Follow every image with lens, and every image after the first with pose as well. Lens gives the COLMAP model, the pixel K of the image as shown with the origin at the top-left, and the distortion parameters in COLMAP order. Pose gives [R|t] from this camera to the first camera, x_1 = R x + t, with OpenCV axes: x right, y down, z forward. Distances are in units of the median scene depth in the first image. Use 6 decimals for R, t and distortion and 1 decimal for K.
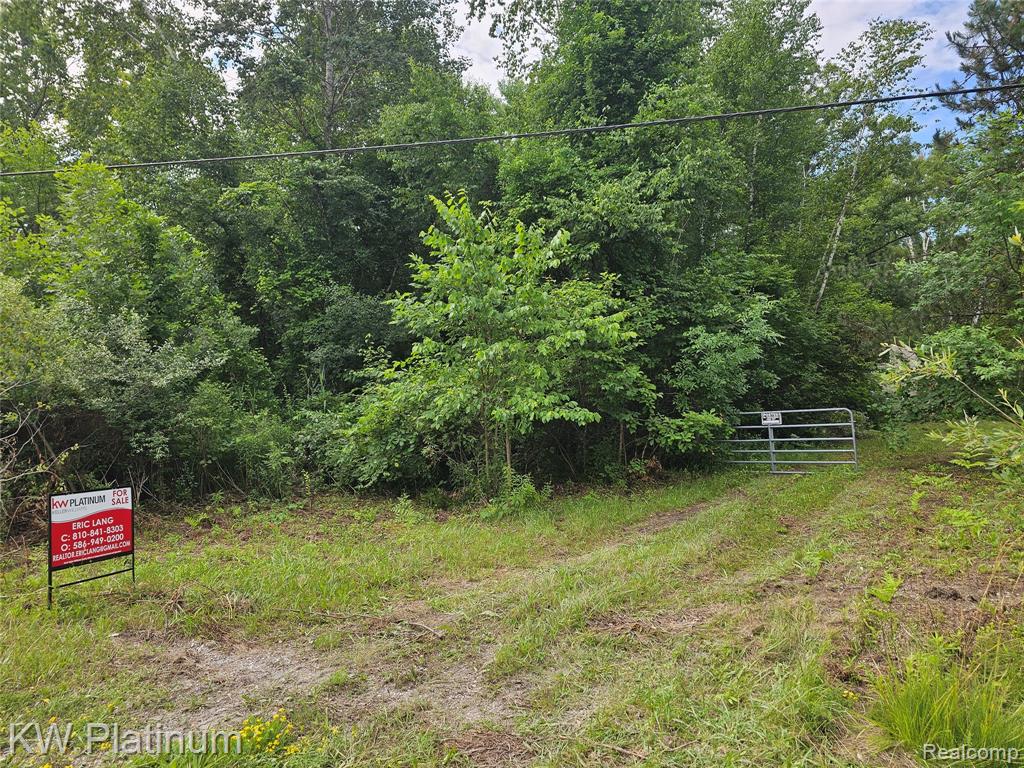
lens RADIAL K [[671.6, 0, 512.2], [0, 671.6, 389.5], [0, 0, 1]] dist [0.054381, -0.041286]
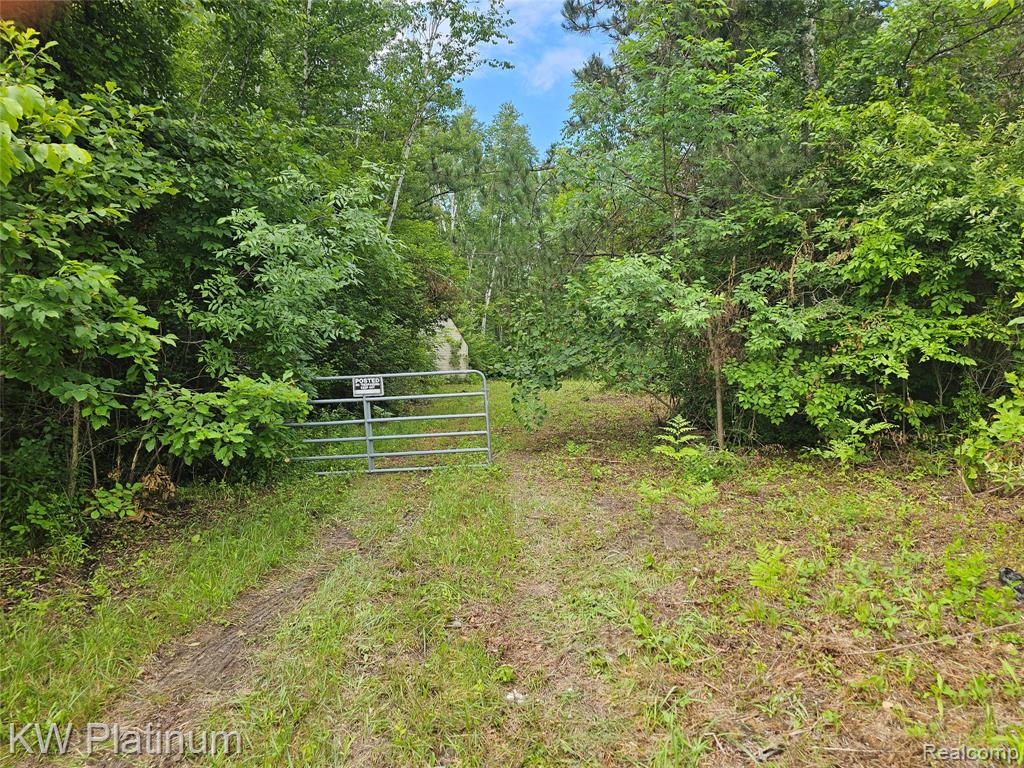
lens RADIAL K [[671.6, 0, 512.5], [0, 671.6, 391.7], [0, 0, 1]] dist [0.054381, -0.041286]
pose [[0.778040, -0.022232, 0.627822, 0.108049], [-0.014167, 0.998499, 0.052915, 0.014477], [-0.628056, -0.050064, 0.776556, 0.481755]]
